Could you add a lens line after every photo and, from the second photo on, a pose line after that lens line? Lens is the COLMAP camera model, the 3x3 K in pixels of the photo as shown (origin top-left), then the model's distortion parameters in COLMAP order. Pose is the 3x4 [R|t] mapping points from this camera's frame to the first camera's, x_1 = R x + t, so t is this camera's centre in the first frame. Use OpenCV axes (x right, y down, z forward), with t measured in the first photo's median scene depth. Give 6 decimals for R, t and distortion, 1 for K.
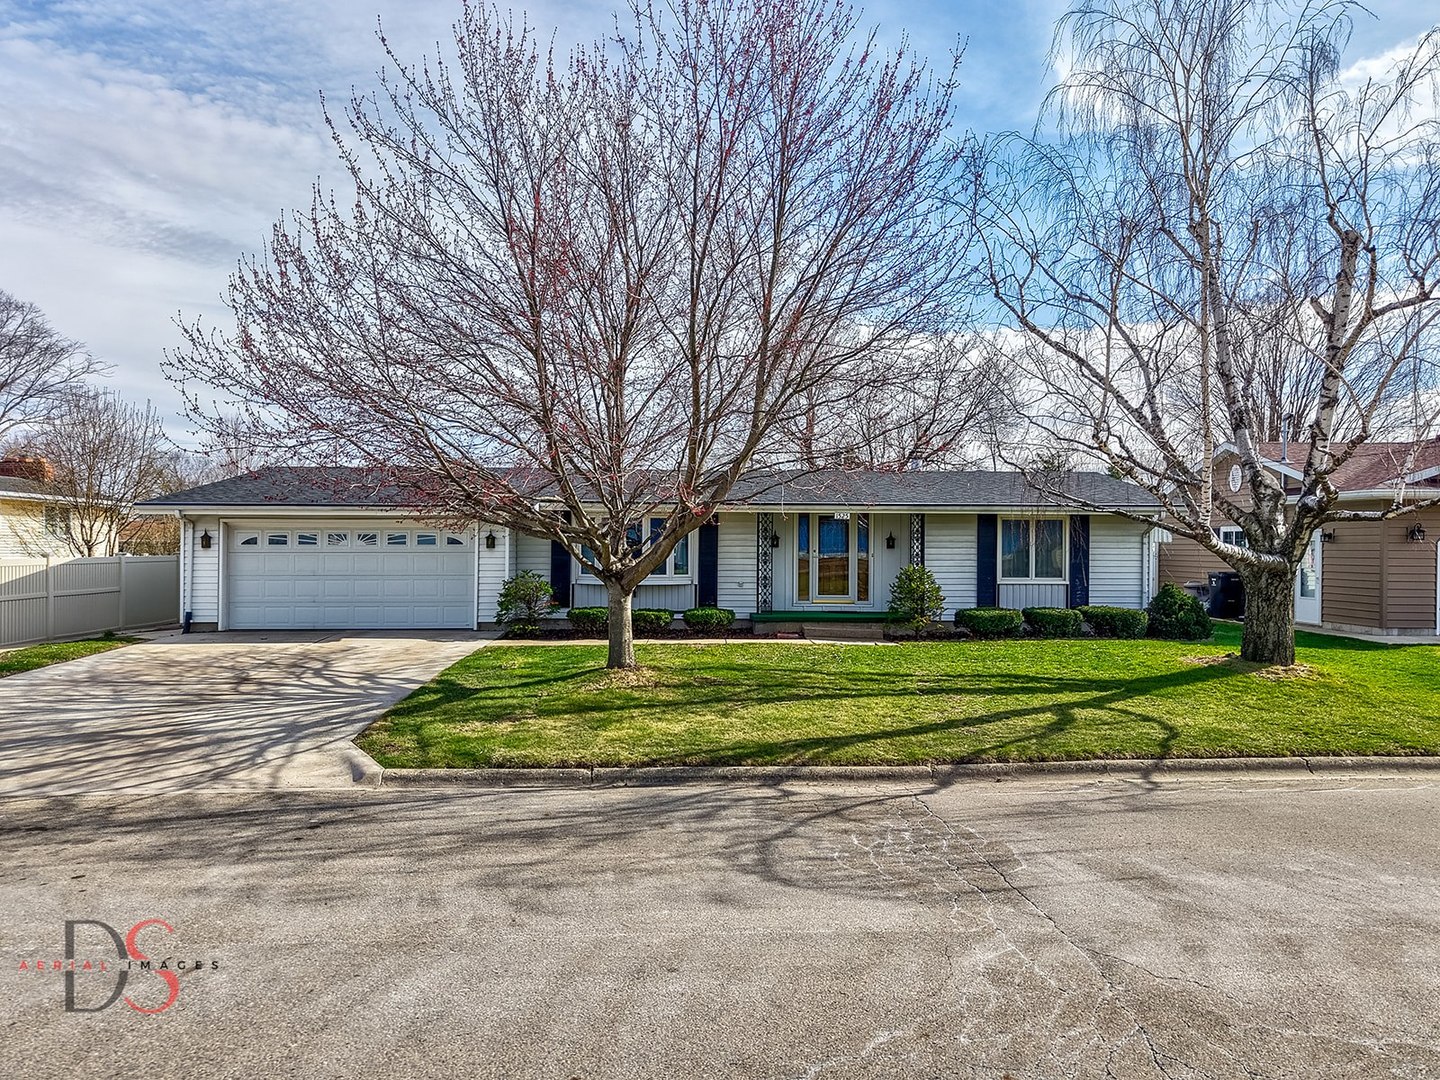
lens RADIAL K [[965.3, 0, 711.3], [0, 965.3, 548.8], [0, 0, 1]] dist [0.035390, -0.030114]
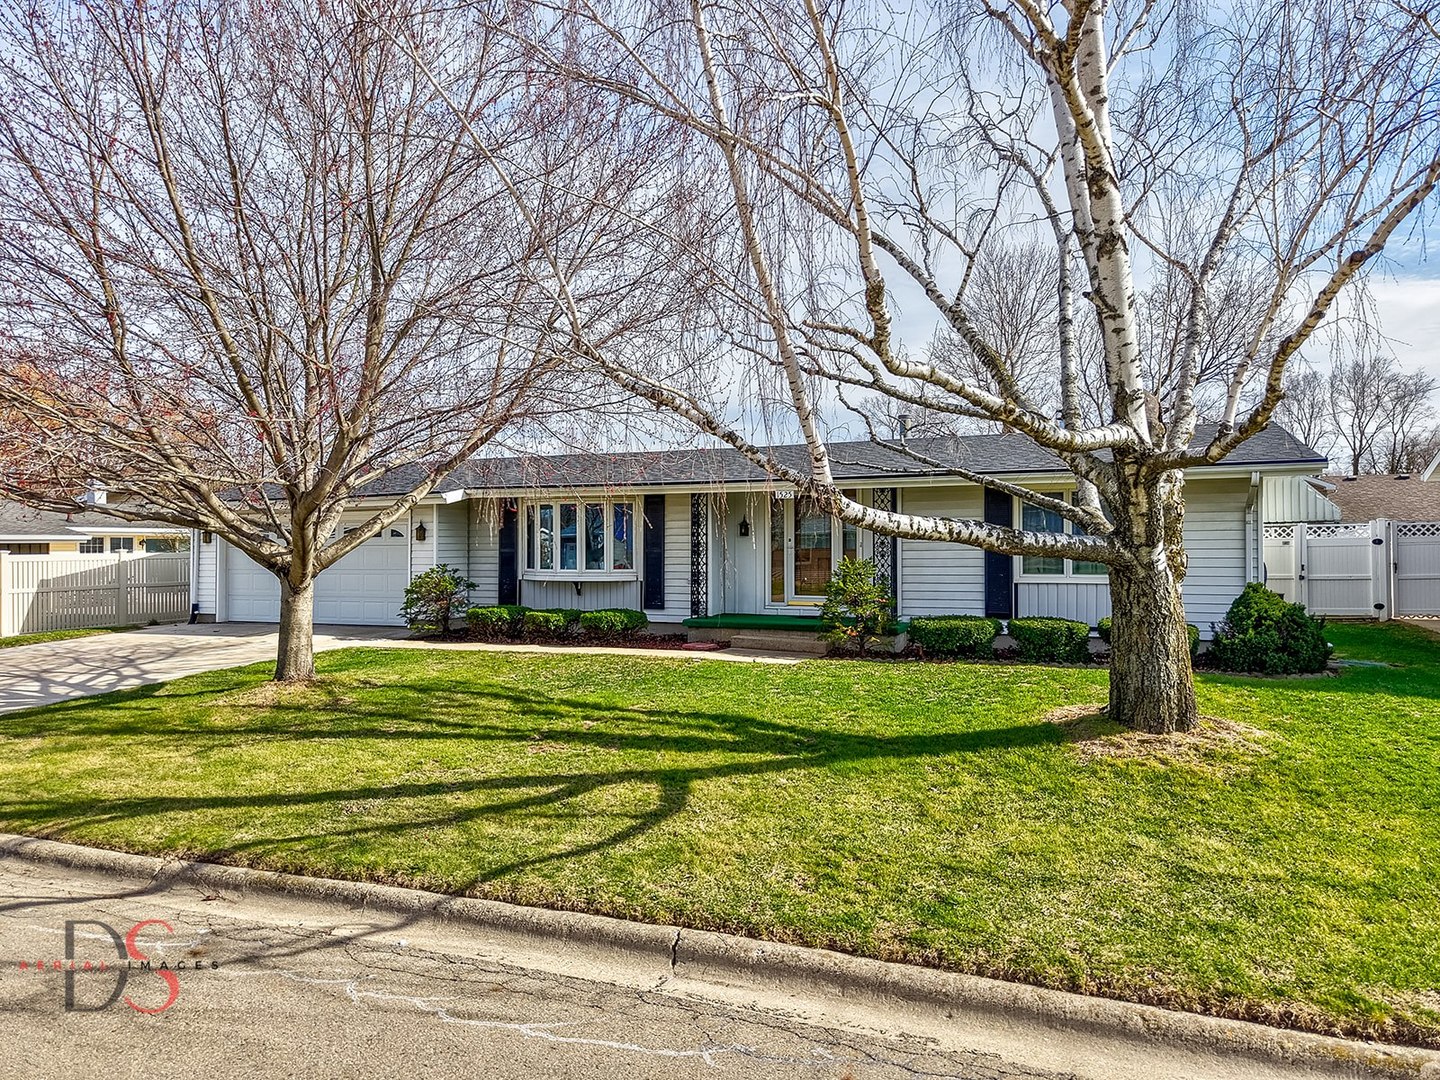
lens RADIAL K [[965.3, 0, 711.3], [0, 965.3, 548.8], [0, 0, 1]] dist [0.035390, -0.030114]
pose [[0.912047, -0.007165, -0.410023, 0.401651], [0.009023, 0.999956, 0.002595, 0.007478], [0.409986, -0.006066, 0.912072, 0.265630]]
